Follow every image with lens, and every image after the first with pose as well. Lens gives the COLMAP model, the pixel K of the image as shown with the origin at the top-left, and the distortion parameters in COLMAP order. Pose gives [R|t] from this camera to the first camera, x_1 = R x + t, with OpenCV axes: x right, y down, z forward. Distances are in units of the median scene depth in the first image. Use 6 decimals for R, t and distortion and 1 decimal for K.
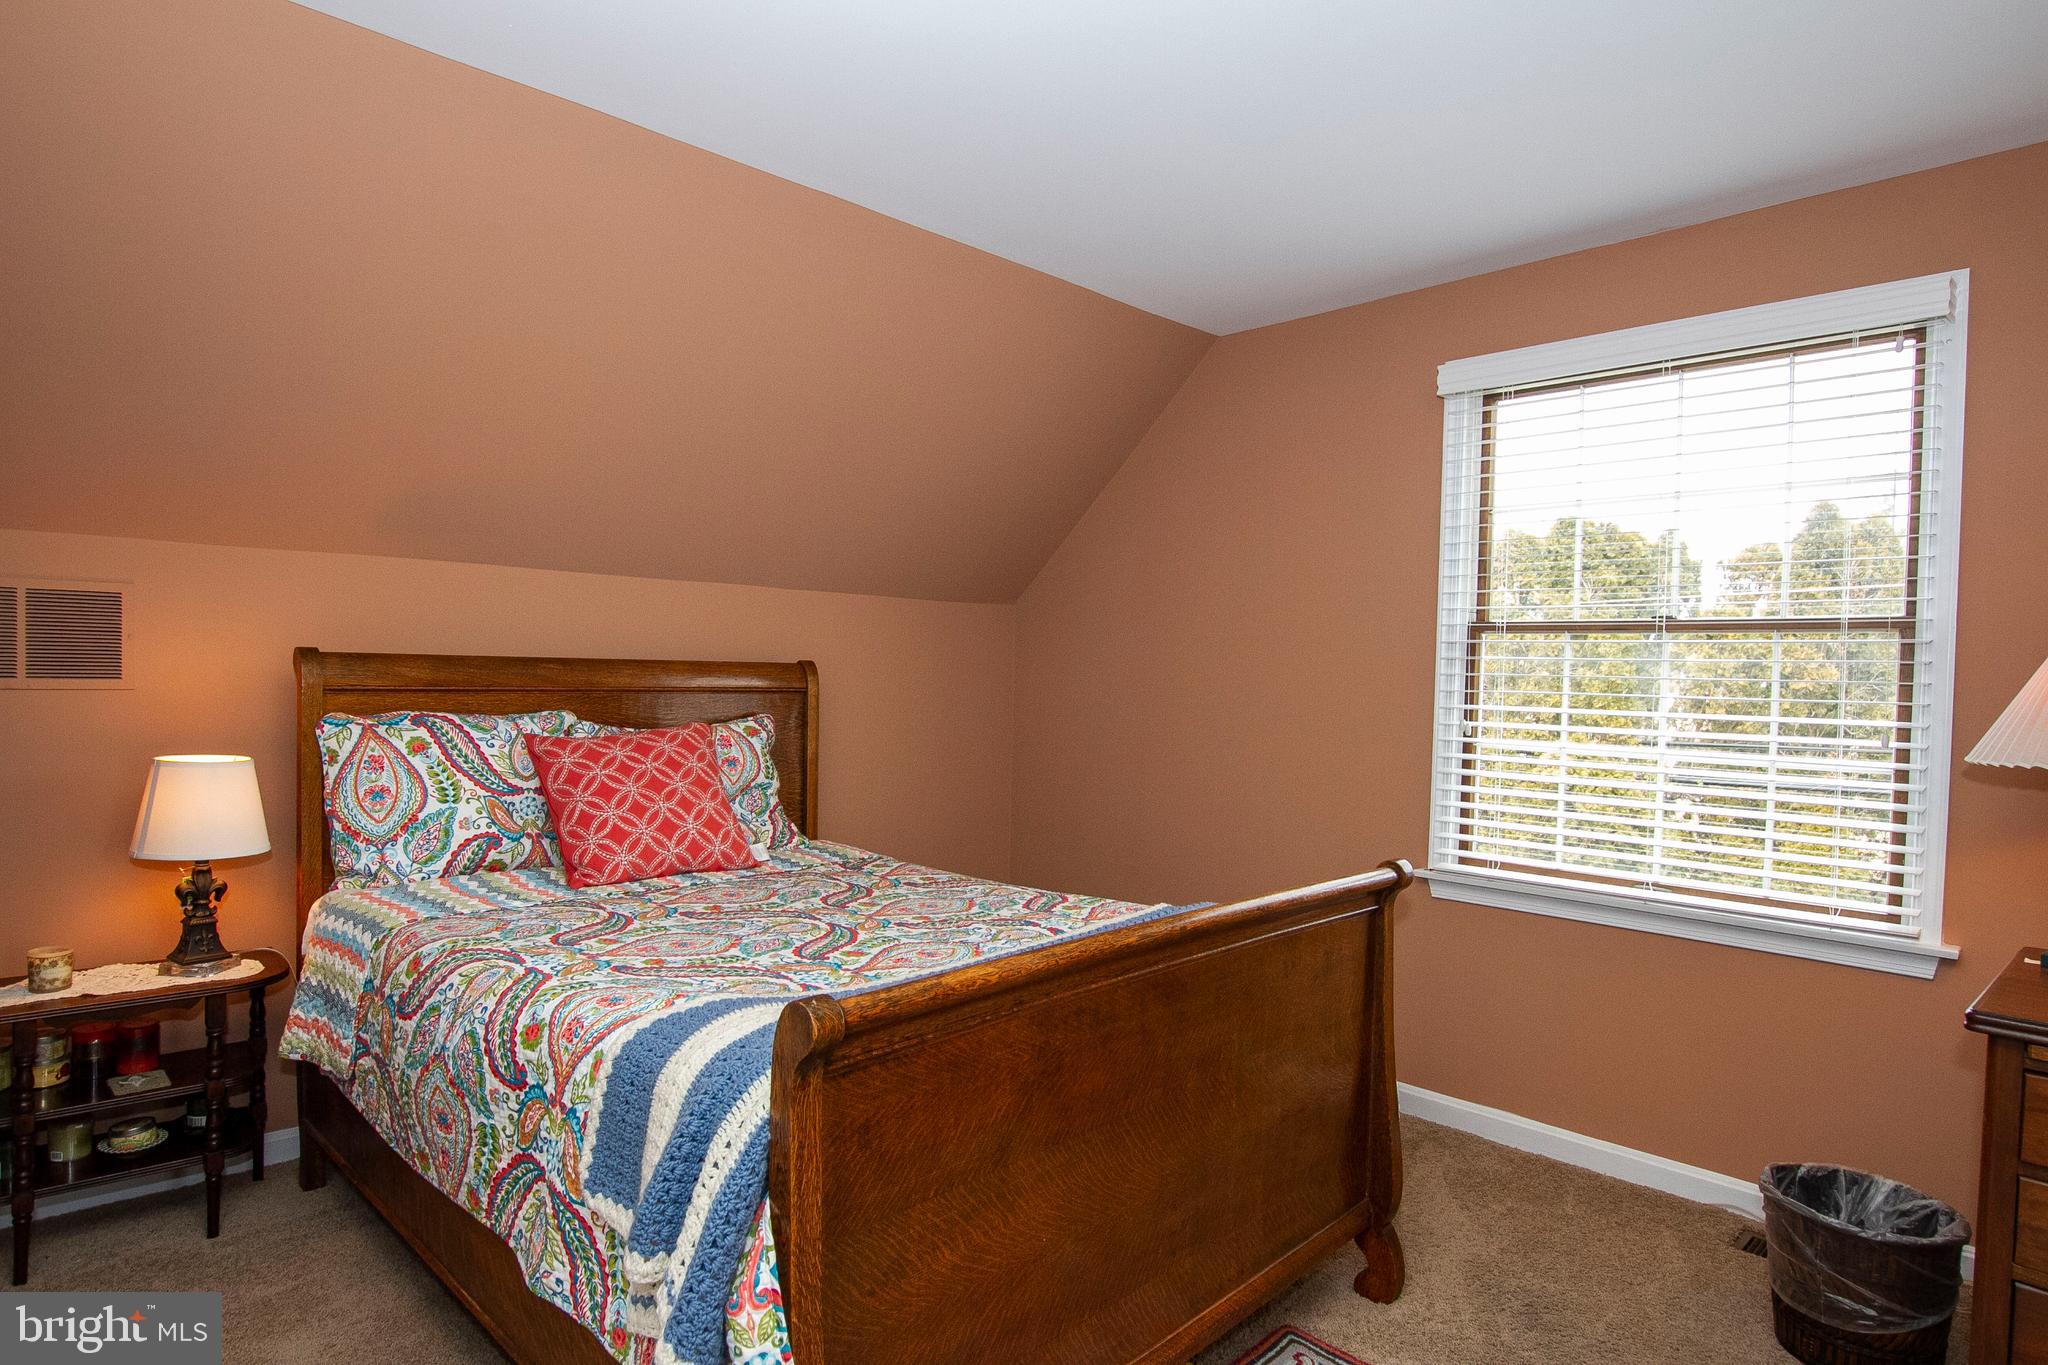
lens RADIAL K [[1144.3, 0, 1009.2], [0, 1144.3, 690.9], [0, 0, 1]] dist [-0.021755, -0.001503]
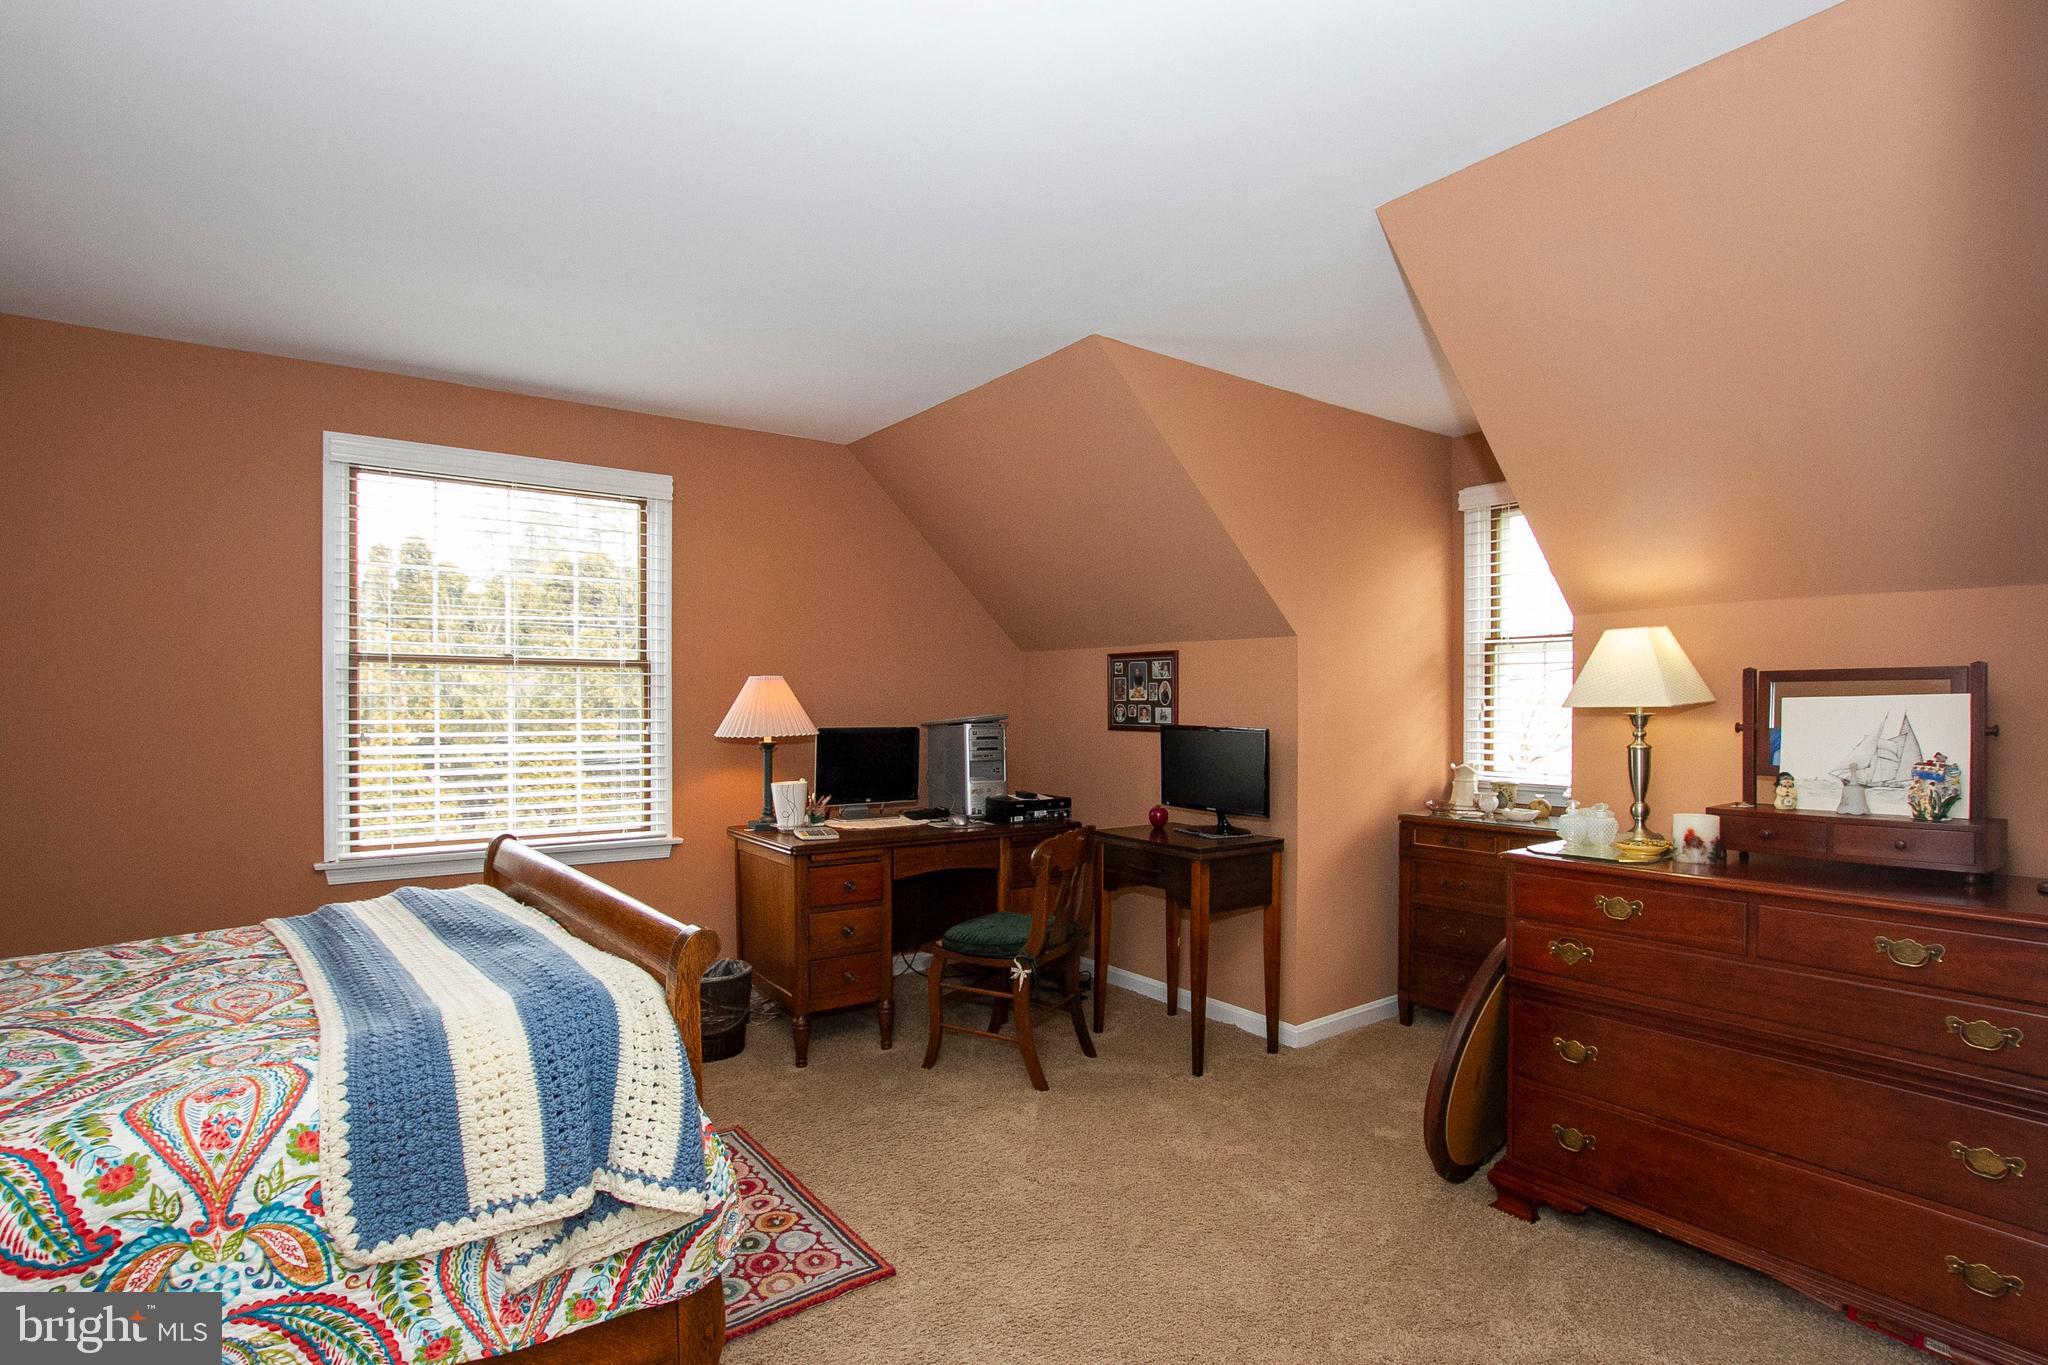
lens RADIAL K [[994.8, 0, 1012.7], [0, 994.8, 693.1], [0, 0, 1]] dist [-0.029010, 0.001120]
pose [[0.134731, -0.014187, 0.990781, -0.701916], [0.016110, 0.999797, 0.012125, -0.023675], [-0.990751, 0.014328, 0.134932, 0.207537]]
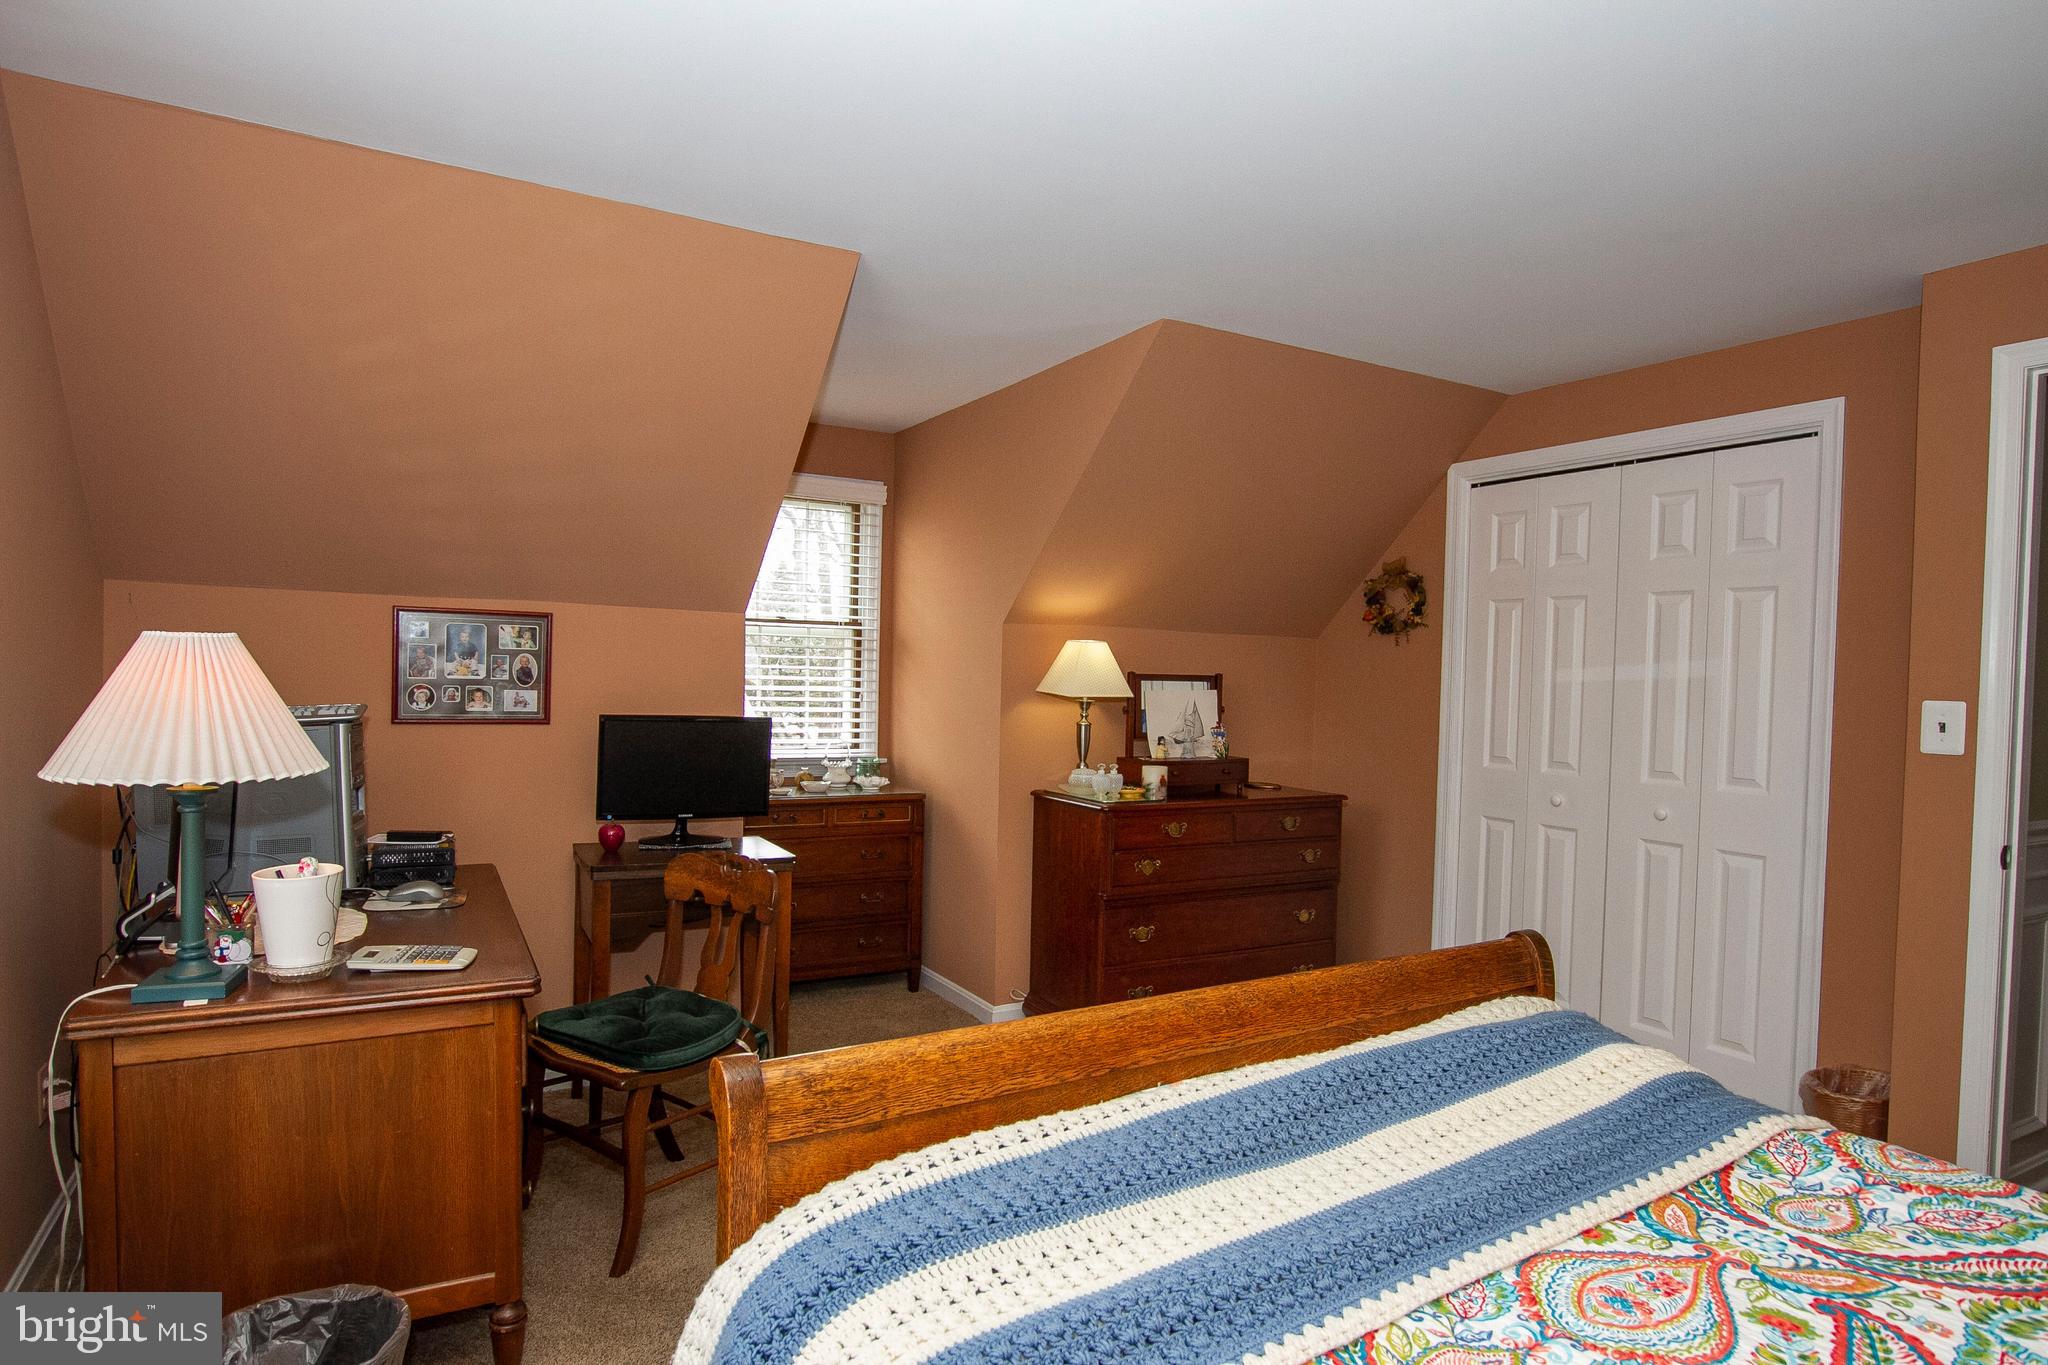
lens RADIAL K [[1144.3, 0, 1009.2], [0, 1144.3, 690.9], [0, 0, 1]] dist [-0.021755, -0.001503]
pose [[-0.967289, -0.051182, 0.248460, 0.076818], [-0.044309, 0.998467, 0.033180, -0.045828], [-0.249777, 0.021085, -0.968074, 1.372579]]
